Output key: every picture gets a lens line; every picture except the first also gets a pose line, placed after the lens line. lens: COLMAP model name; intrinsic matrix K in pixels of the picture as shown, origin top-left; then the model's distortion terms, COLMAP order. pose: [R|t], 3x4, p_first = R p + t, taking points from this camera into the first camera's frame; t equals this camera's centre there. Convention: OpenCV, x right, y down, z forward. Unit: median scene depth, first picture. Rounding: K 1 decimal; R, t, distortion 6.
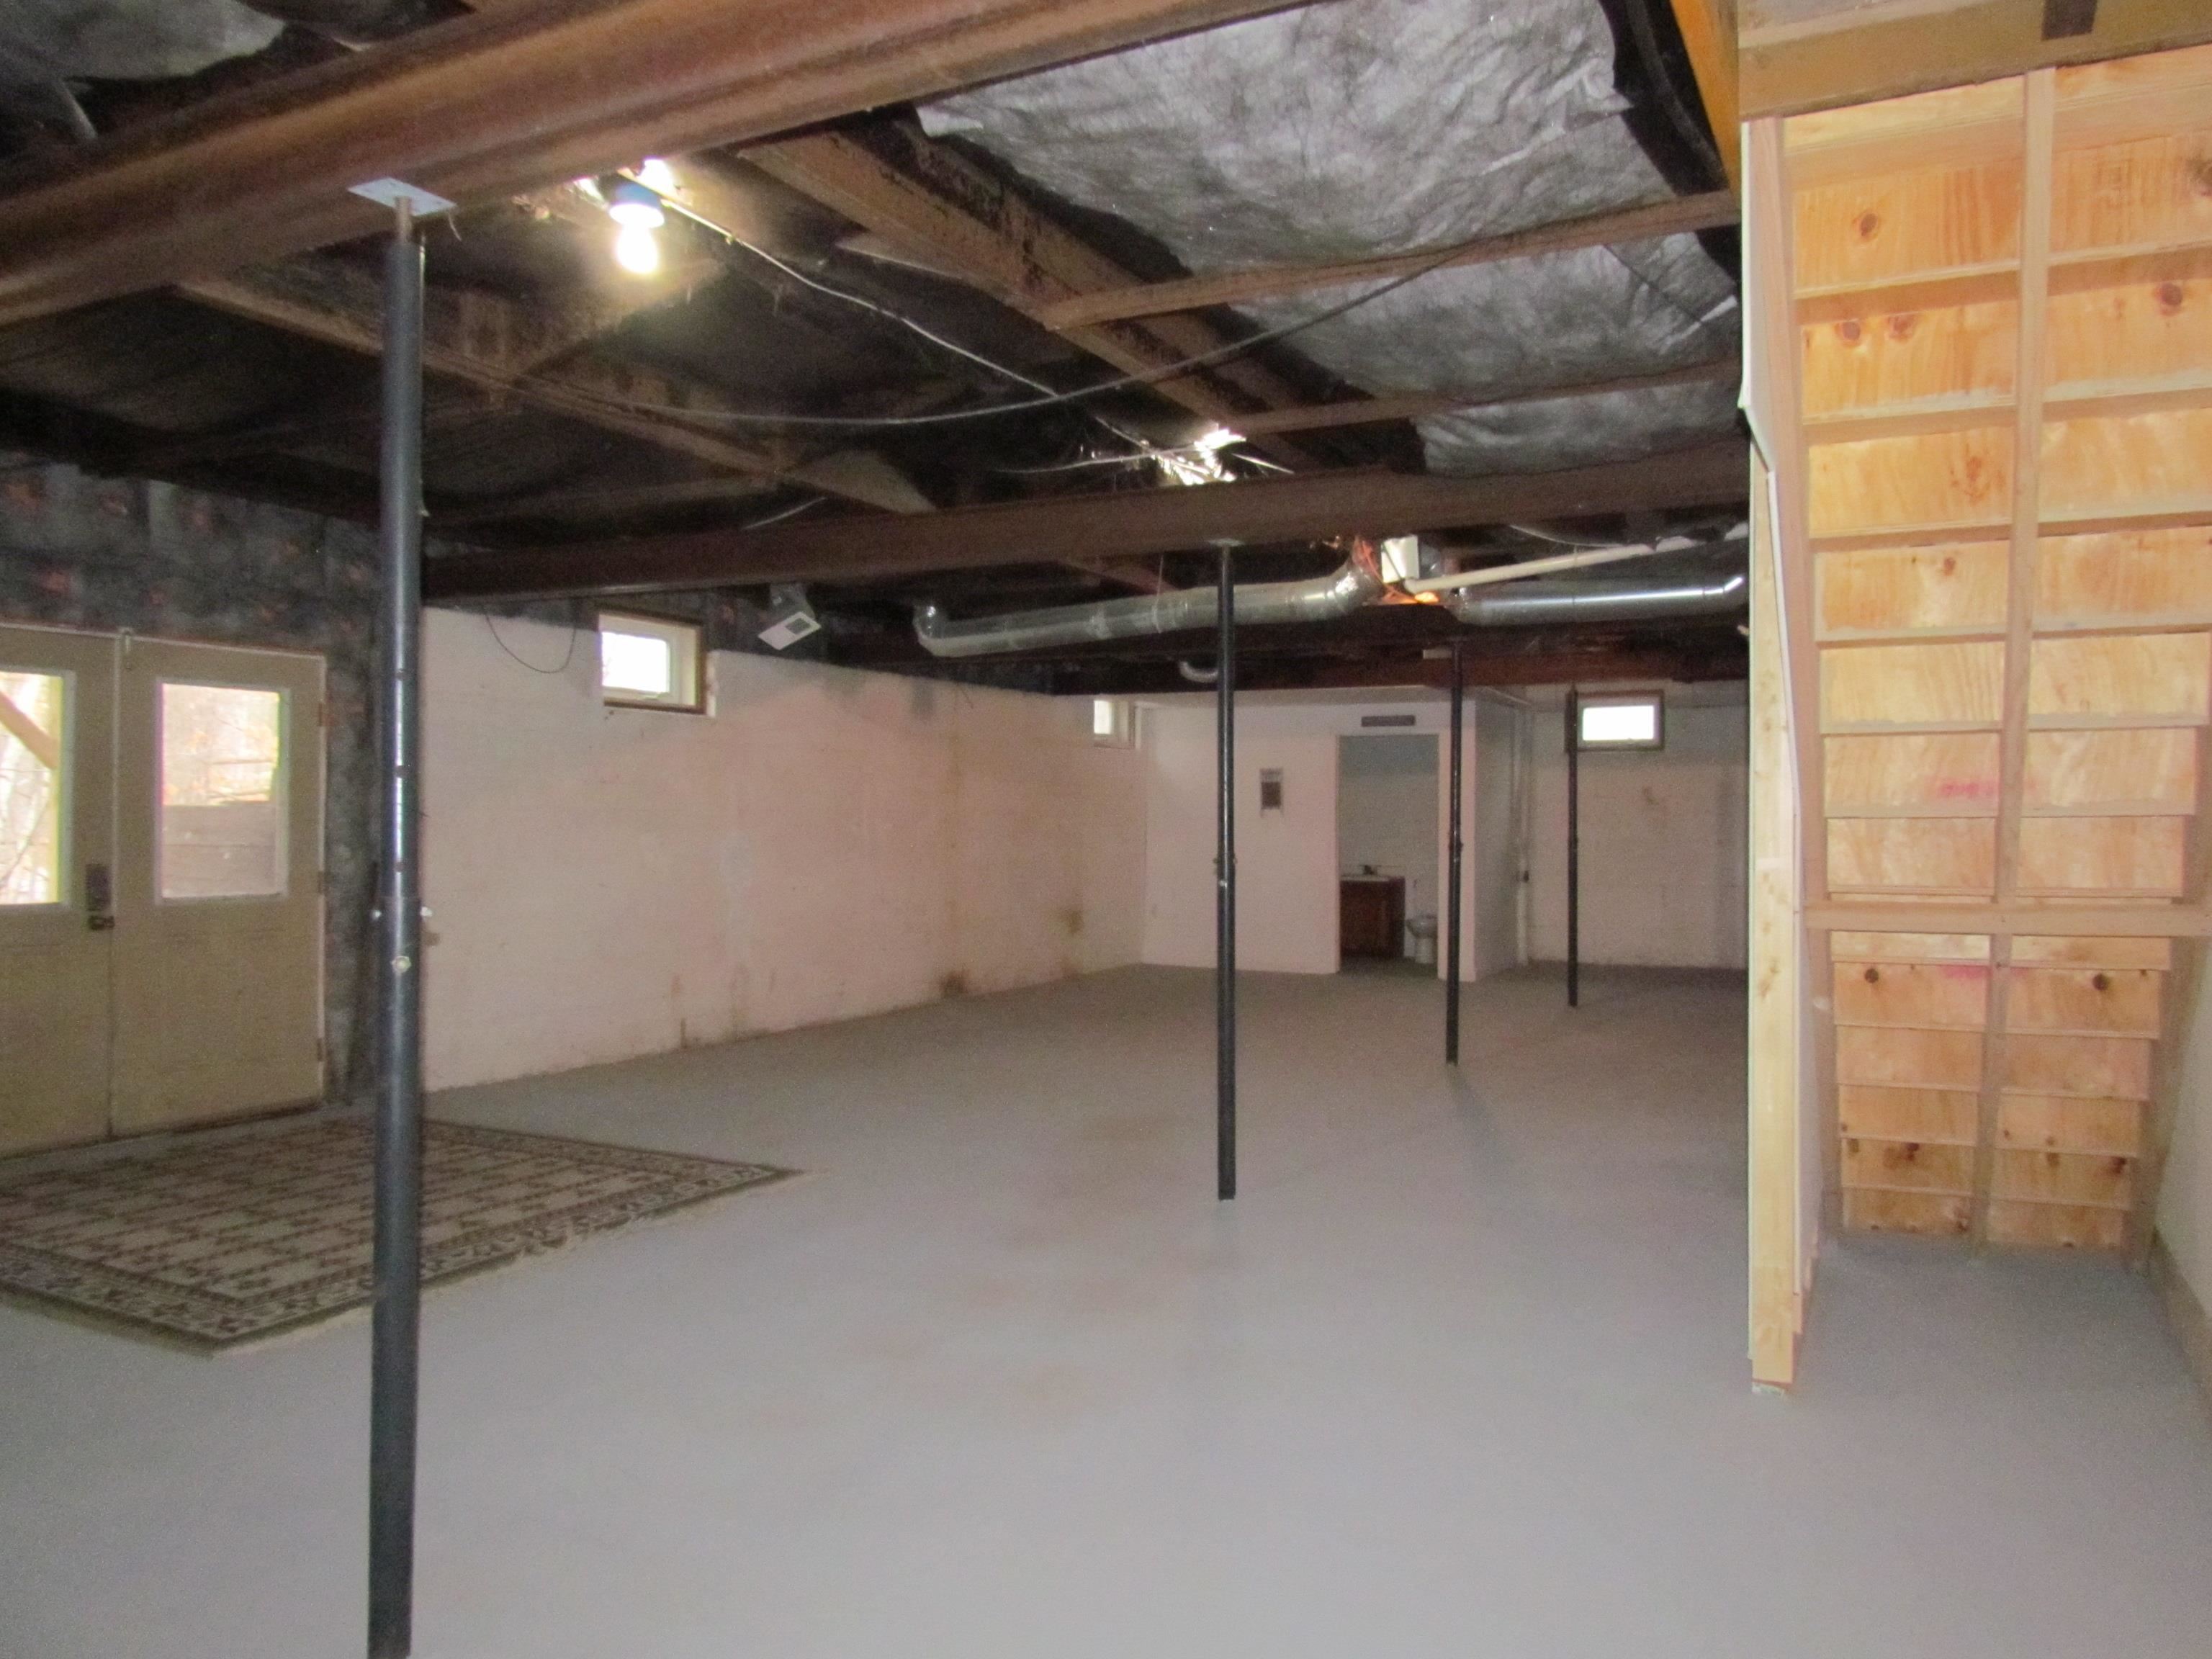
lens RADIAL K [[1604.6, 0, 1106.0], [0, 1604.6, 829.5], [0, 0, 1]] dist [-0.004562, 0.002930]
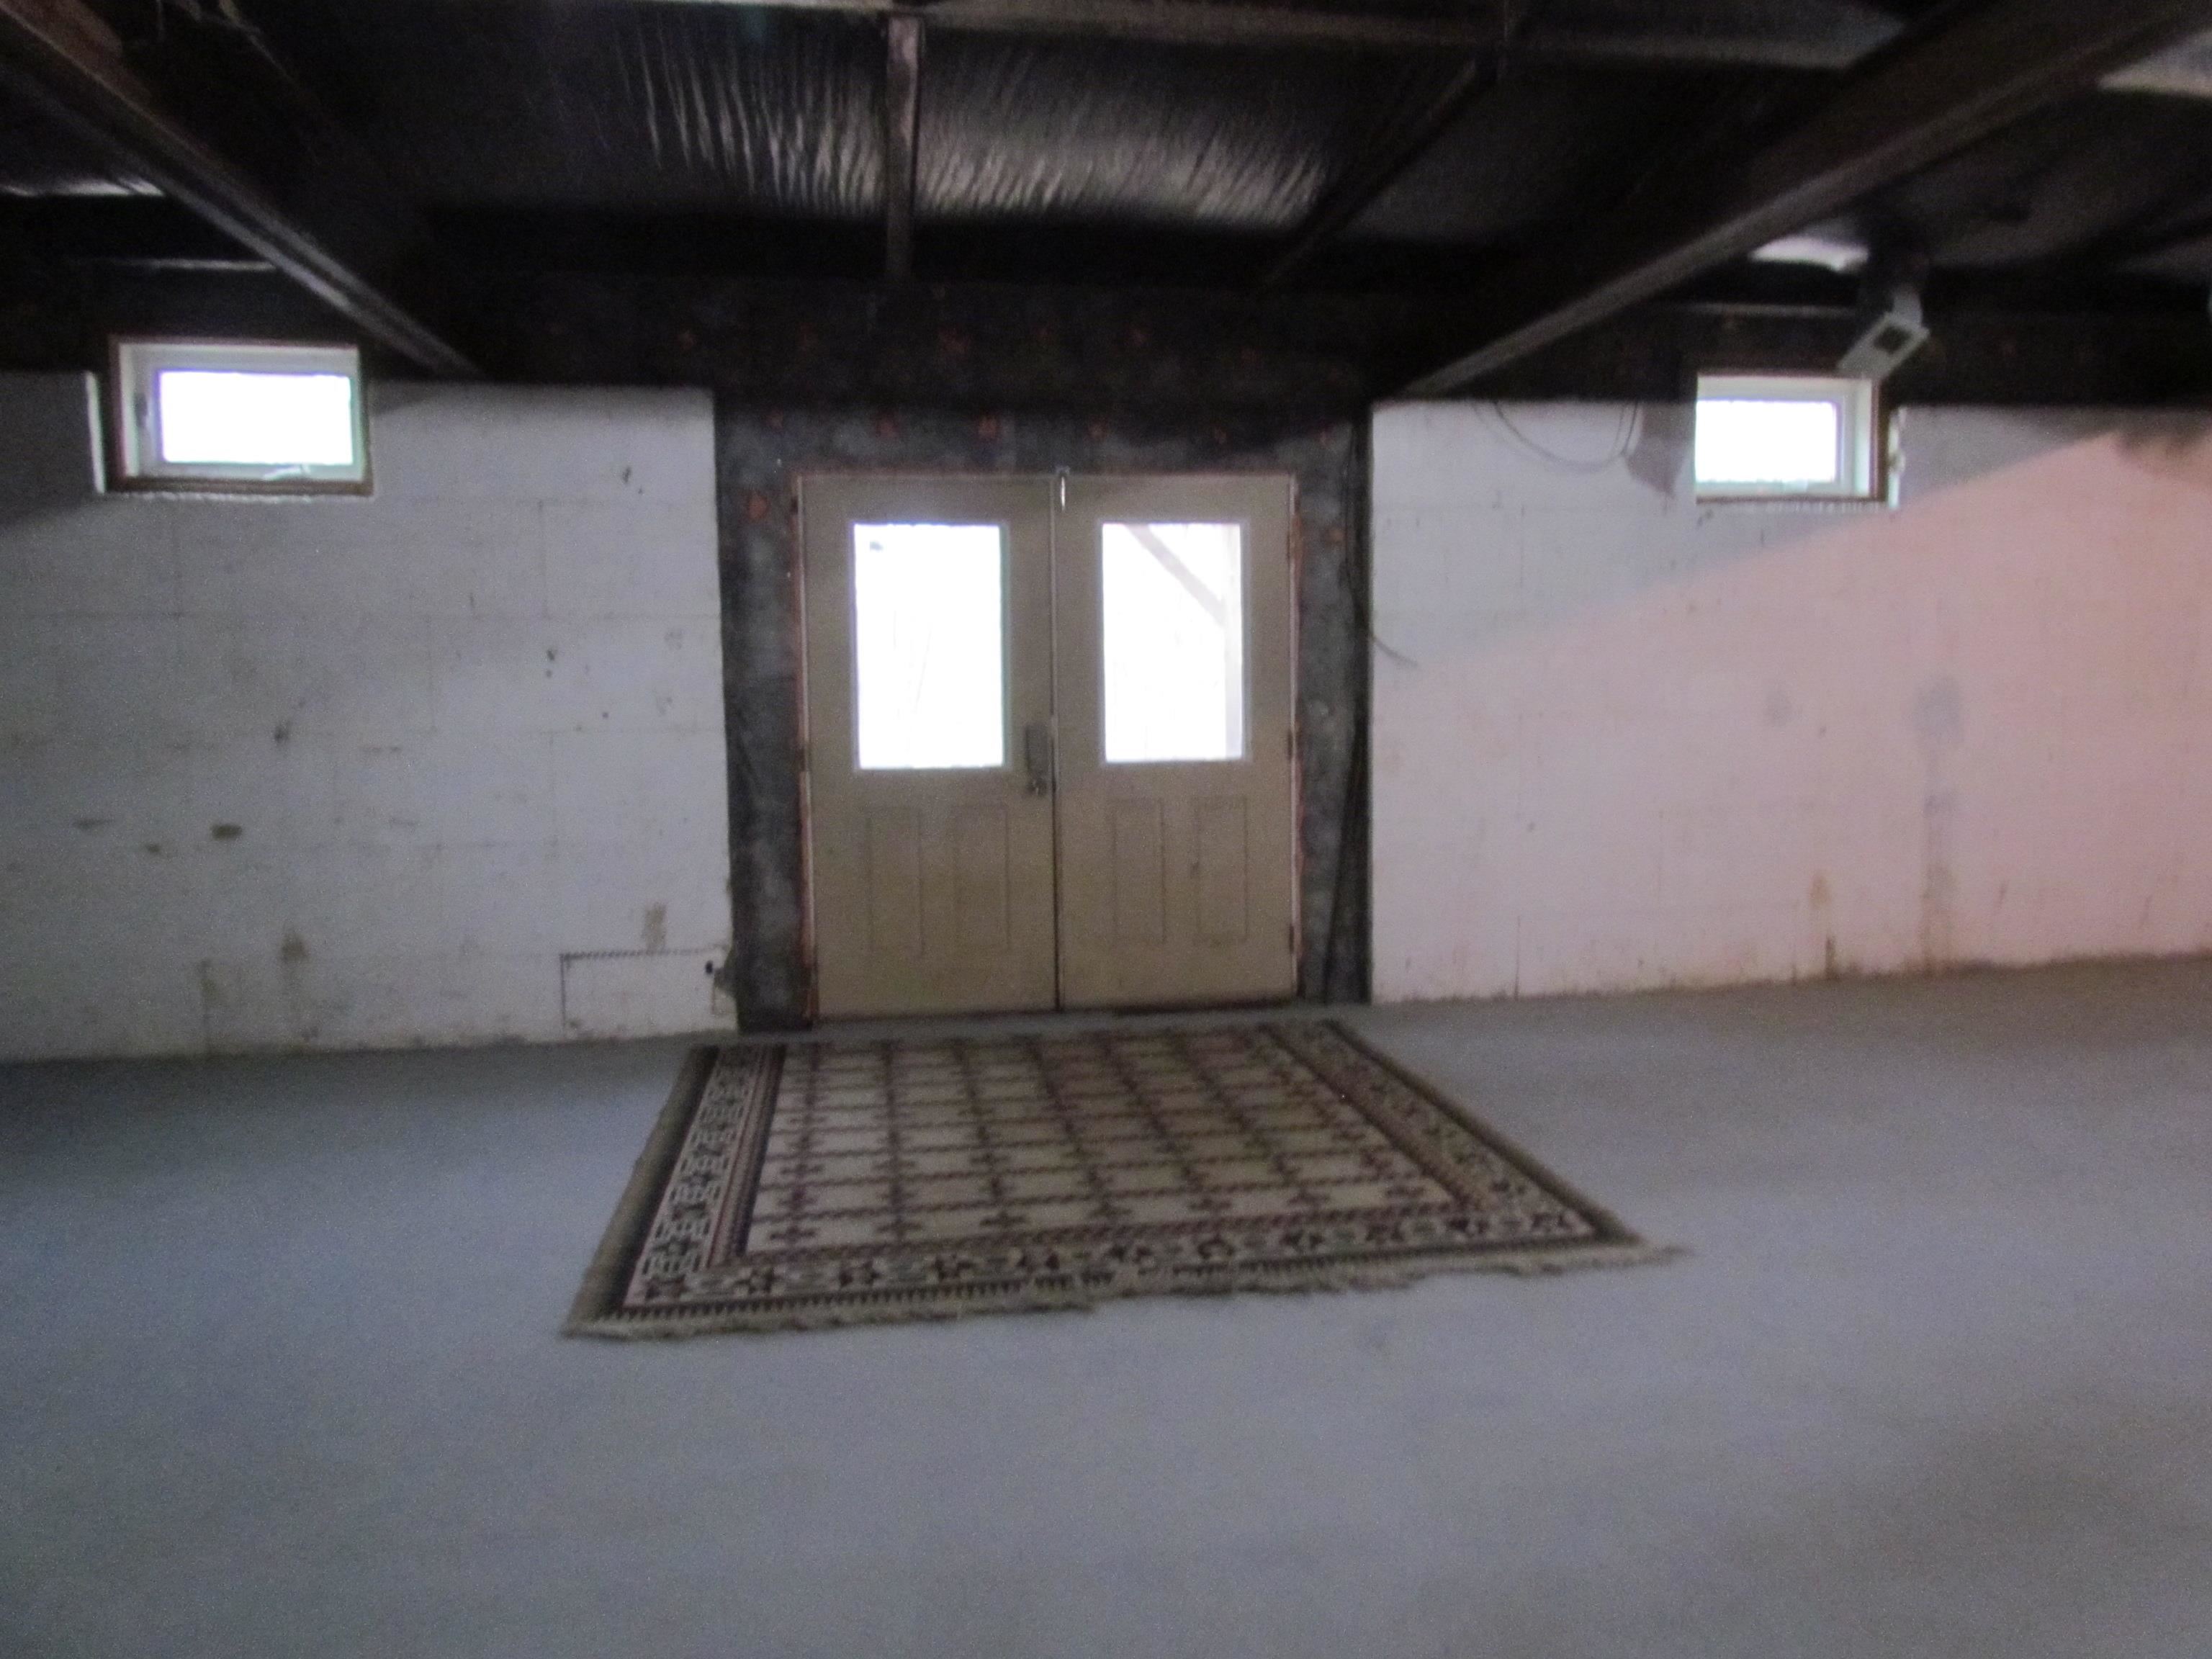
lens RADIAL K [[1604.6, 0, 1106.0], [0, 1604.6, 829.5], [0, 0, 1]] dist [-0.004562, 0.002930]
pose [[0.604259, 0.056459, -0.794785, 0.136672], [0.019007, 0.996181, 0.085216, 0.003442], [0.796561, -0.066599, 0.600878, 0.400135]]
